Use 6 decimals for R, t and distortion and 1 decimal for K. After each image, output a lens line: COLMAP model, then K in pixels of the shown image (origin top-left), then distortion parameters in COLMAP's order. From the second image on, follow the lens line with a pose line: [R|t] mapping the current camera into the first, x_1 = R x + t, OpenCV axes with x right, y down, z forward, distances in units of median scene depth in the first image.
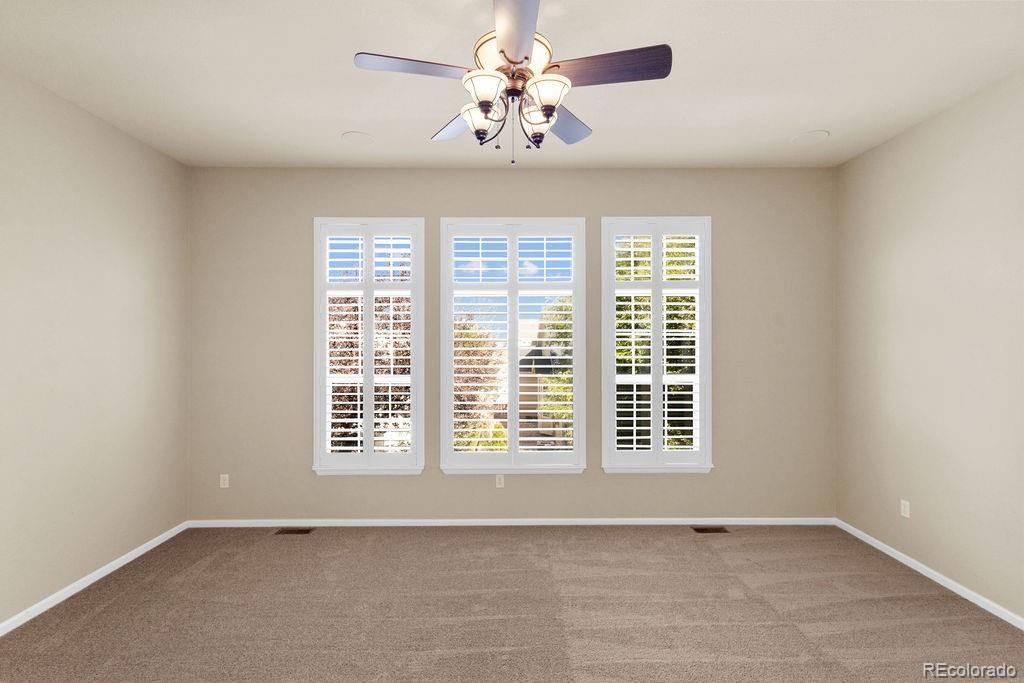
lens RADIAL K [[470.8, 0, 517.8], [0, 470.8, 341.1], [0, 0, 1]] dist [0.009021, -0.001733]
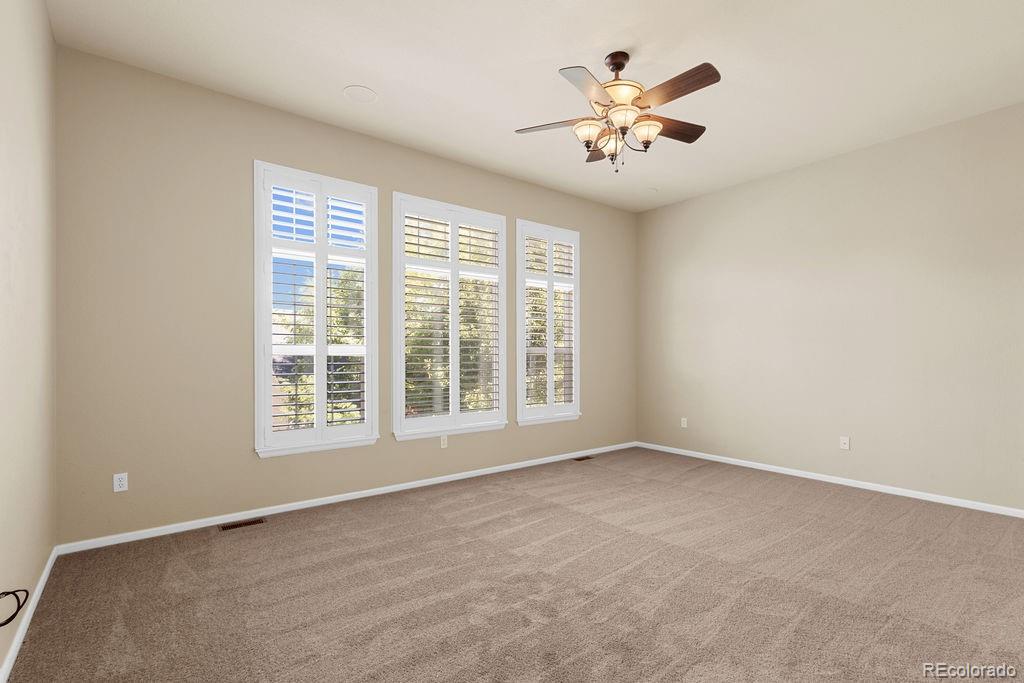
lens RADIAL K [[470.8, 0, 518.6], [0, 470.8, 358.6], [0, 0, 1]] dist [0.009021, -0.001733]
pose [[0.790457, -0.004060, 0.612504, -0.629518], [-0.002801, 0.999944, 0.010243, 0.098533], [-0.612511, -0.009812, 0.790401, 0.024514]]
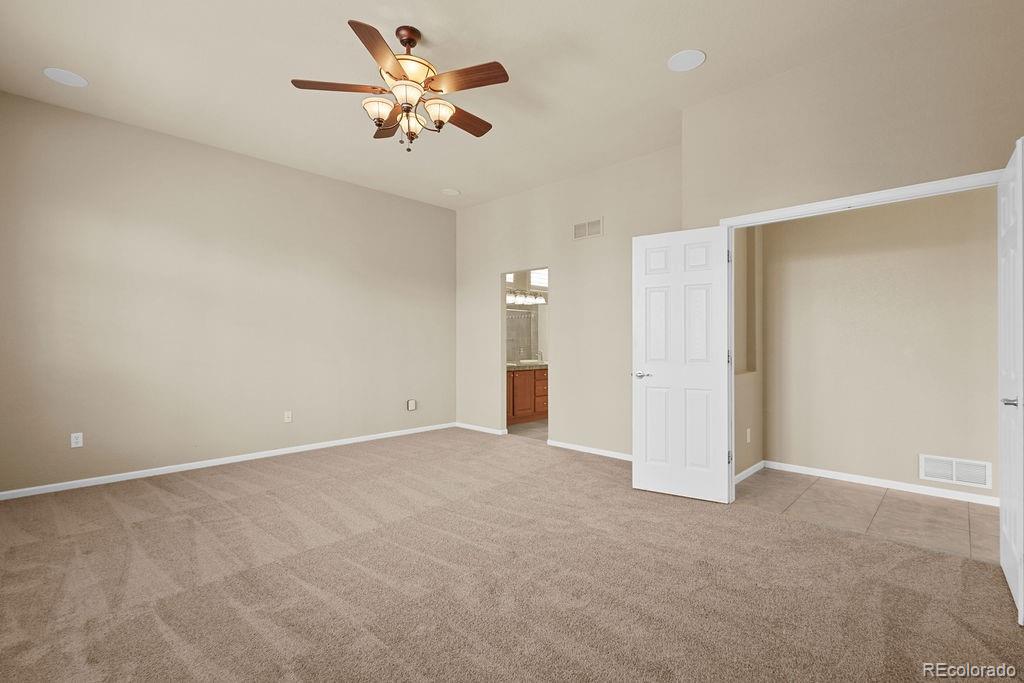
lens RADIAL K [[470.8, 0, 508.9], [0, 470.8, 342.0], [0, 0, 1]] dist [0.009021, -0.001733]
pose [[-0.710292, -0.000625, 0.703907, -0.661593], [-0.003989, 0.999987, -0.003137, 0.107612], [-0.703896, -0.005036, -0.710285, 0.985429]]
